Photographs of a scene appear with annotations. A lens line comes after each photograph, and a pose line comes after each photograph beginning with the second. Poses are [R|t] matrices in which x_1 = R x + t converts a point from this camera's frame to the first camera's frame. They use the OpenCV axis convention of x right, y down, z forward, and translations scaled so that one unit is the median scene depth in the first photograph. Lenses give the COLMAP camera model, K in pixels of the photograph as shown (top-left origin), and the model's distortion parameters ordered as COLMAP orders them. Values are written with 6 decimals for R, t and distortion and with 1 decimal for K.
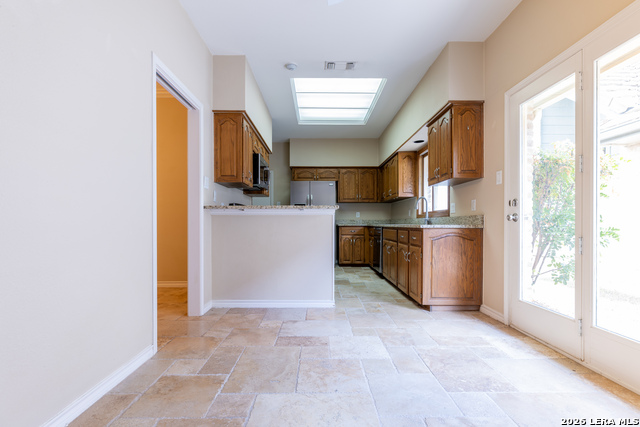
lens RADIAL K [[306.0, 0, 319.4], [0, 306.0, 240.8], [0, 0, 1]] dist [-0.001462, -0.000209]
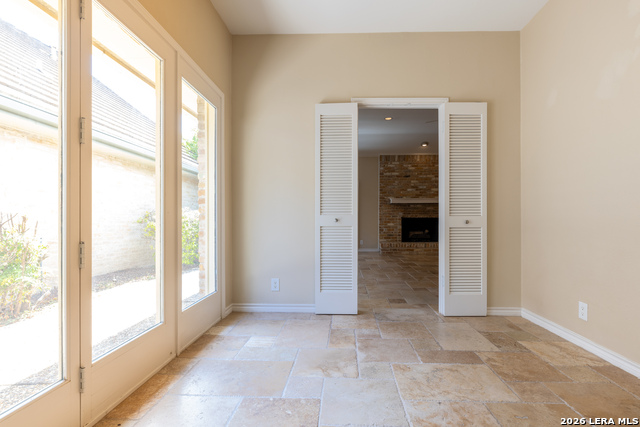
lens RADIAL K [[315.1, 0, 334.7], [0, 315.1, 220.5], [0, 0, 1]] dist [-0.002490, -0.000192]
pose [[-0.999591, -0.001167, 0.028589, 0.103002], [0.000490, 0.998323, 0.057885, -0.033660], [-0.028608, 0.057875, -0.997914, 0.575876]]
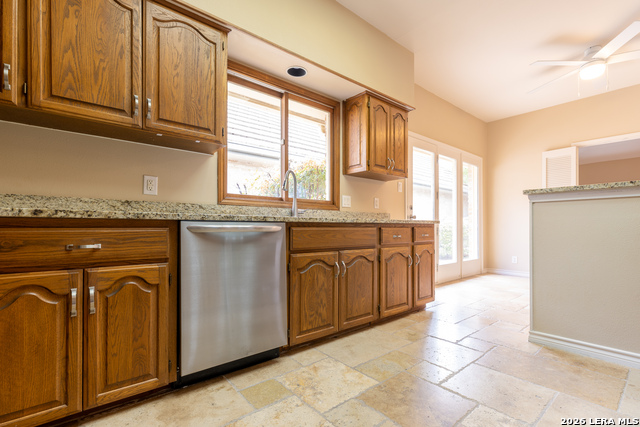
lens RADIAL K [[296.4, 0, 317.1], [0, 296.4, 230.2], [0, 0, 1]] dist [-0.000259, -0.000087]
pose [[-0.631903, 0.000366, 0.775047, -0.097029], [0.047035, 0.998175, 0.037877, -0.042851], [-0.773619, 0.060389, -0.630767, 1.070141]]
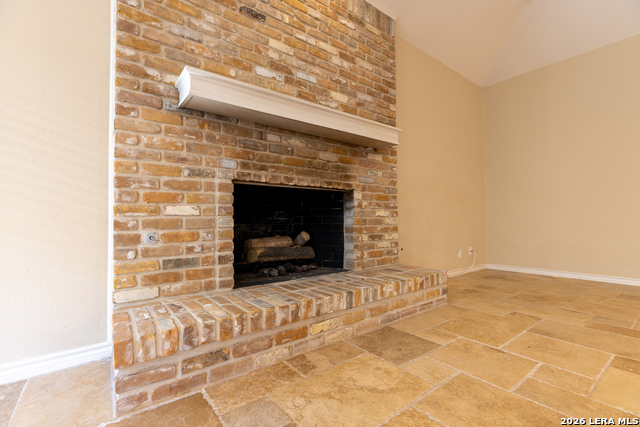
lens RADIAL K [[296.9, 0, 320.0], [0, 296.9, 213.5], [0, 0, 1]] dist [0.001353, -0.000118]
pose [[-0.804602, -0.006797, -0.593775, -0.064323], [-0.021158, 0.999628, 0.017228, 0.071343], [0.593437, 0.026425, -0.804446, -0.667225]]
